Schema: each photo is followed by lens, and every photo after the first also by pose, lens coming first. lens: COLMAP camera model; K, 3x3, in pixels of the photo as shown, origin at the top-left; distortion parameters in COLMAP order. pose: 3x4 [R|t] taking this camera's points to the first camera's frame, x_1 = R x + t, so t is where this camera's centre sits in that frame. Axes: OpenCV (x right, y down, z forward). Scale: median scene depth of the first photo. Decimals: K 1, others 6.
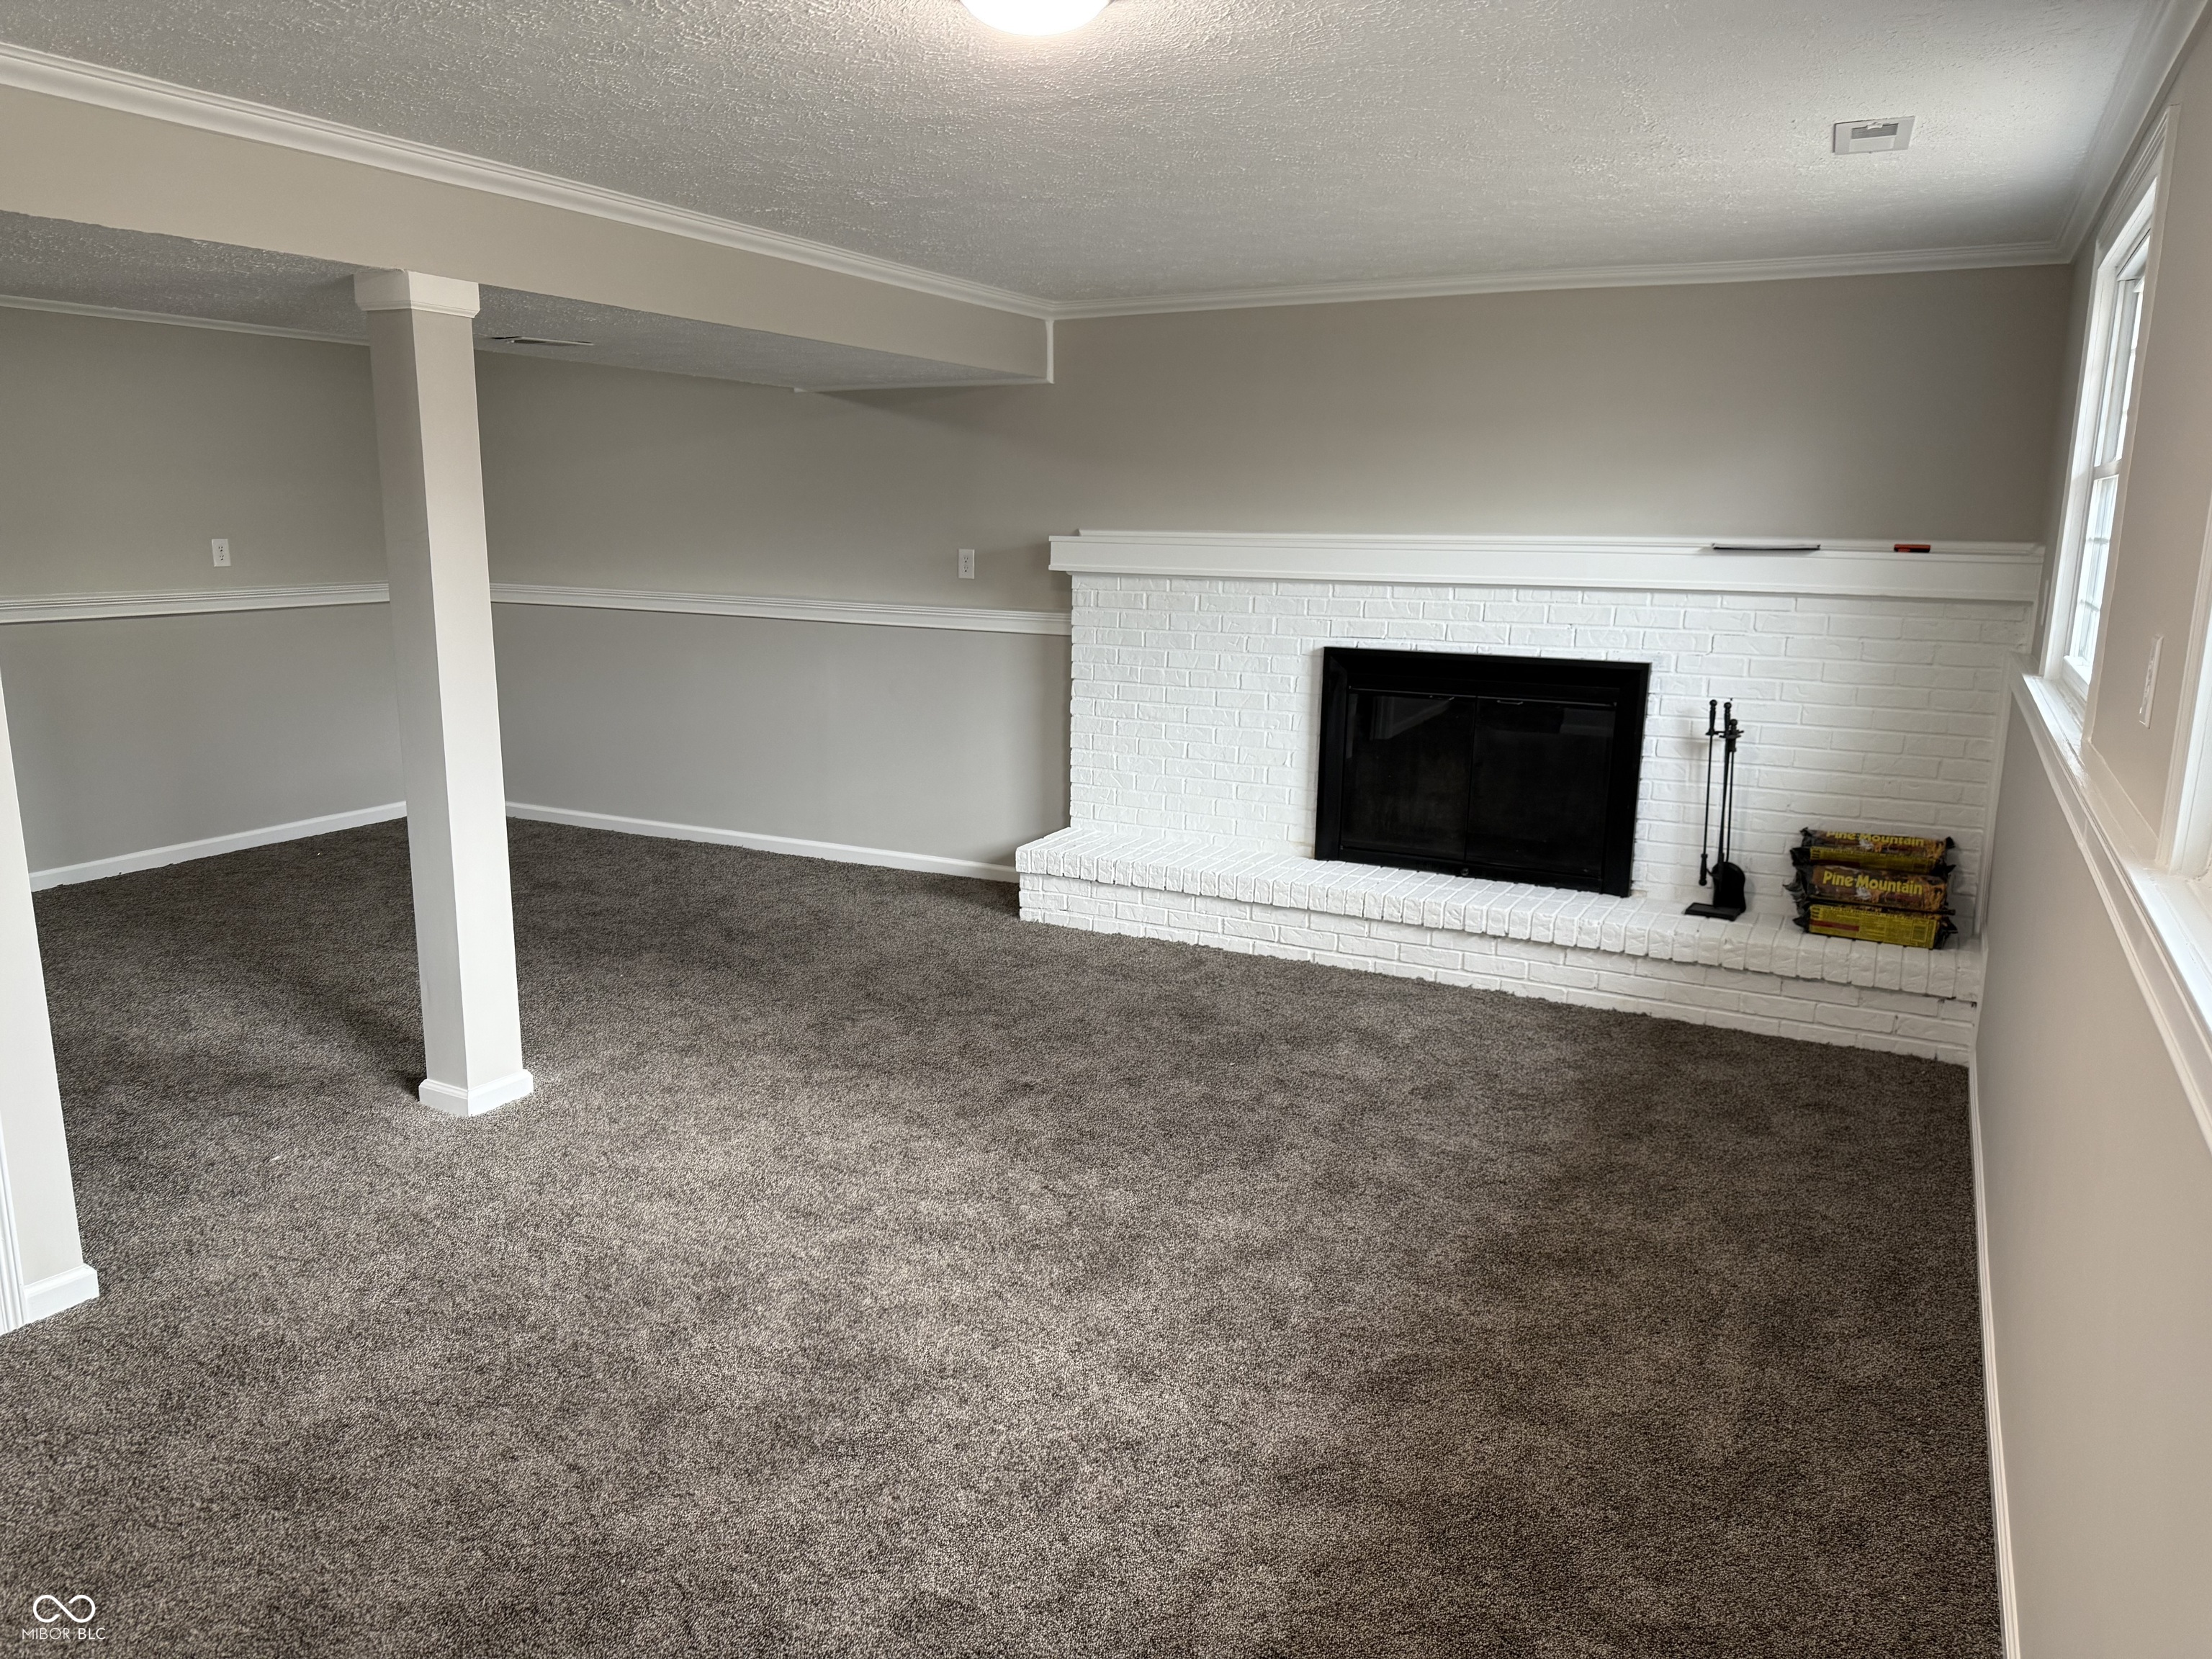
lens RADIAL K [[1584.6, 0, 1106.0], [0, 1584.6, 829.5], [0, 0, 1]] dist [0.110662, -0.174134]
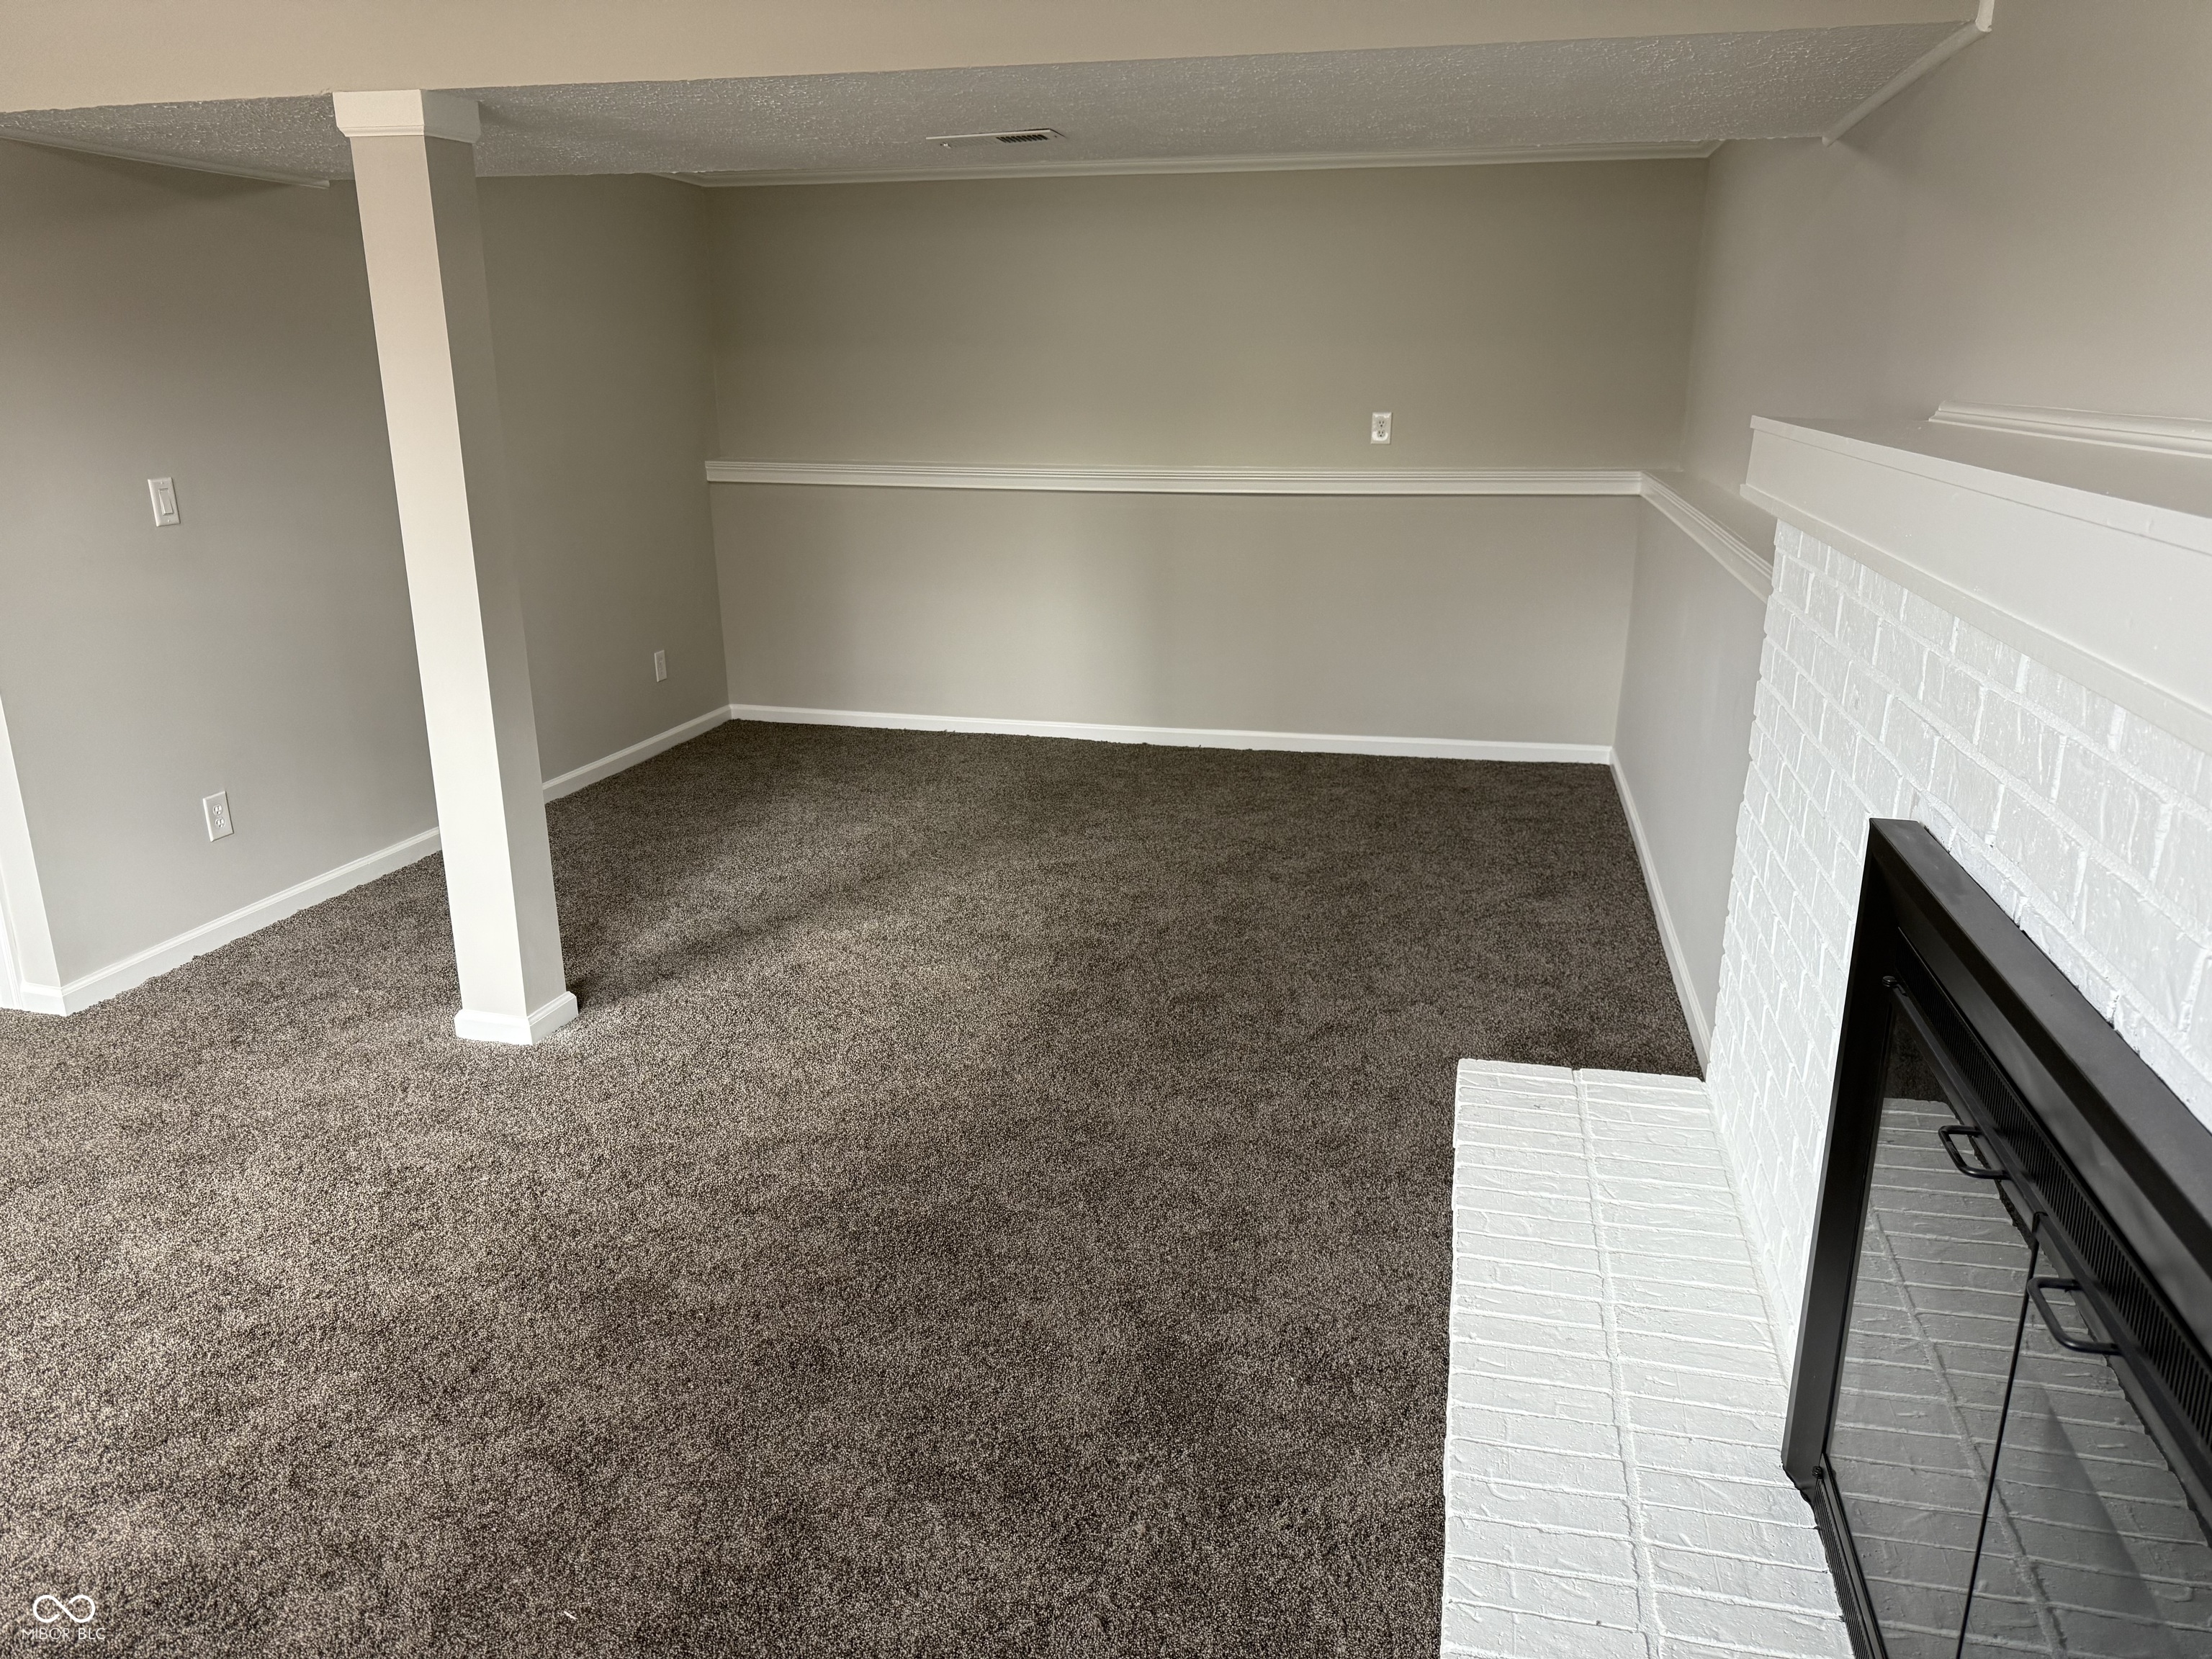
lens RADIAL K [[1584.6, 0, 1106.0], [0, 1584.6, 829.5], [0, 0, 1]] dist [0.110662, -0.174134]
pose [[0.223373, 0.258793, -0.939750, 0.341408], [-0.186400, 0.957659, 0.219419, -0.136274], [0.956744, 0.126158, 0.262154, 0.712325]]
